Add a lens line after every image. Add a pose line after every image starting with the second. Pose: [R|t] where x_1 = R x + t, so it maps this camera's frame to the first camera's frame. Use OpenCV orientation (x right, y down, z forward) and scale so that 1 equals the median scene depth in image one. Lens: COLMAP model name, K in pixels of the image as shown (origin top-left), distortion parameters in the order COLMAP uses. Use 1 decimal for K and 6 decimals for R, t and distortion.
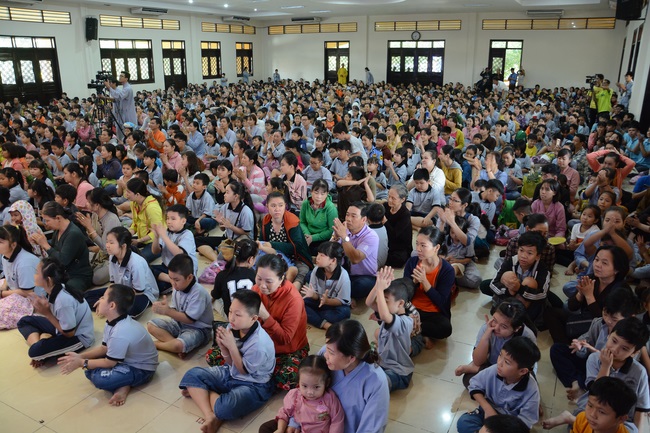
lens RADIAL K [[530.9, 0, 324.6], [0, 530.9, 201.9], [0, 0, 1]] dist [-0.037826, -0.000563]
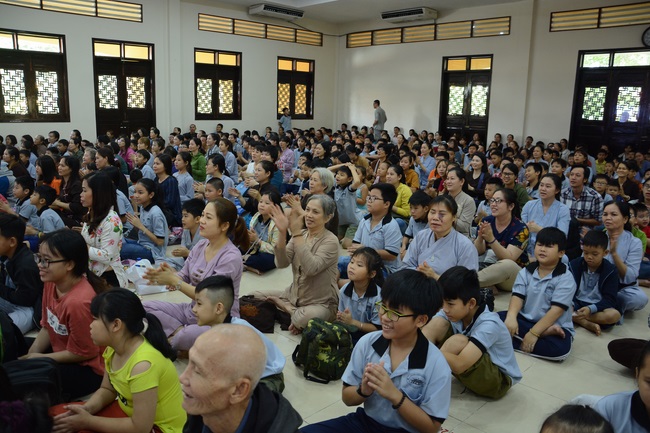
lens RADIAL K [[530.9, 0, 324.6], [0, 530.9, 201.9], [0, 0, 1]] dist [-0.037826, -0.000563]
pose [[0.947922, 0.083930, -0.307245, 0.061526], [-0.112172, 0.990823, -0.075413, -0.118847], [0.298096, 0.105950, 0.948638, 0.518195]]
